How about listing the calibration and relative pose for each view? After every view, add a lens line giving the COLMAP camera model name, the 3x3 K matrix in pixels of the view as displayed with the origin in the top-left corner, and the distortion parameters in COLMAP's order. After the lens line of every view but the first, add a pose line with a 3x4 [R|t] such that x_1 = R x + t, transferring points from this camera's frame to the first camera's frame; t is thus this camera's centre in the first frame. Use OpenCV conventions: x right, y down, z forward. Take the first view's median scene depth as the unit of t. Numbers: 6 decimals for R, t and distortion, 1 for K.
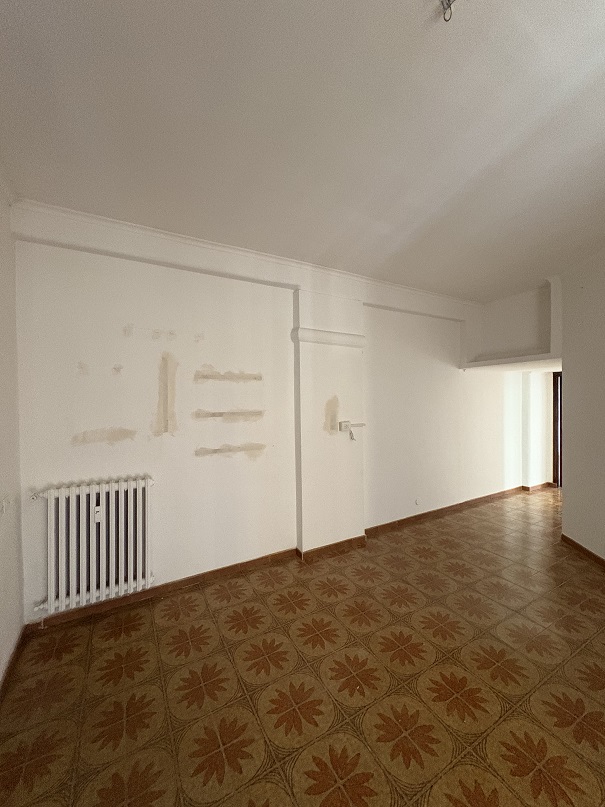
lens RADIAL K [[325.1, 0, 298.9], [0, 325.1, 408.9], [0, 0, 1]] dist [-0.005534, 0.001184]
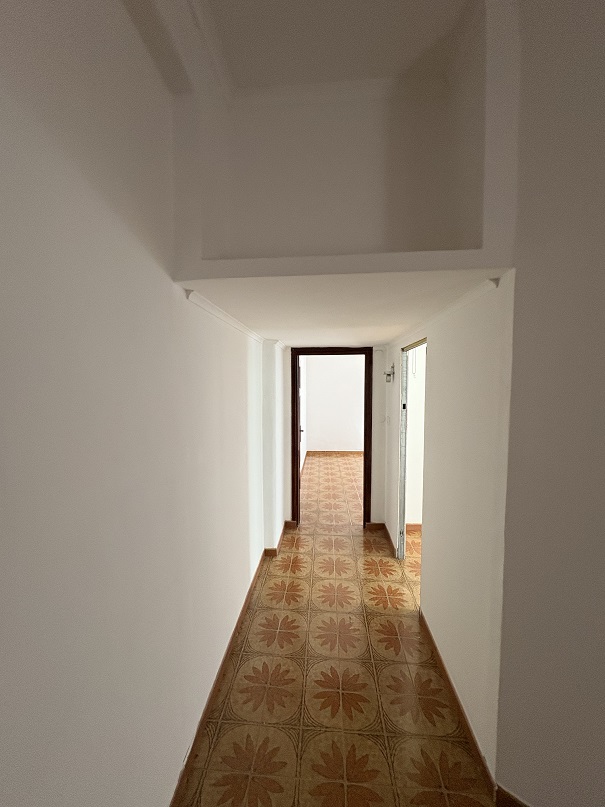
lens RADIAL K [[325.1, 0, 299.2], [0, 325.1, 405.2], [0, 0, 1]] dist [-0.005534, 0.001184]
pose [[0.564776, -0.040487, 0.824251, 0.439318], [0.017757, 0.999161, 0.036912, -0.040576], [-0.825053, -0.006211, 0.565021, 1.017109]]
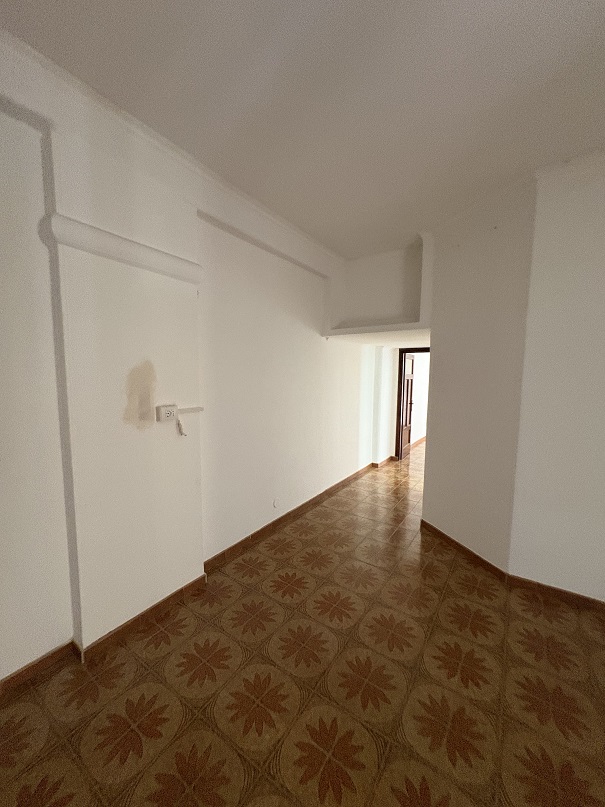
lens RADIAL K [[325.1, 0, 304.8], [0, 325.1, 403.8], [0, 0, 1]] dist [-0.005534, 0.001184]
pose [[0.892019, -0.018891, 0.451603, 0.097765], [-0.011045, 0.997917, 0.063559, -0.004251], [-0.451863, -0.061684, 0.889952, 0.353489]]
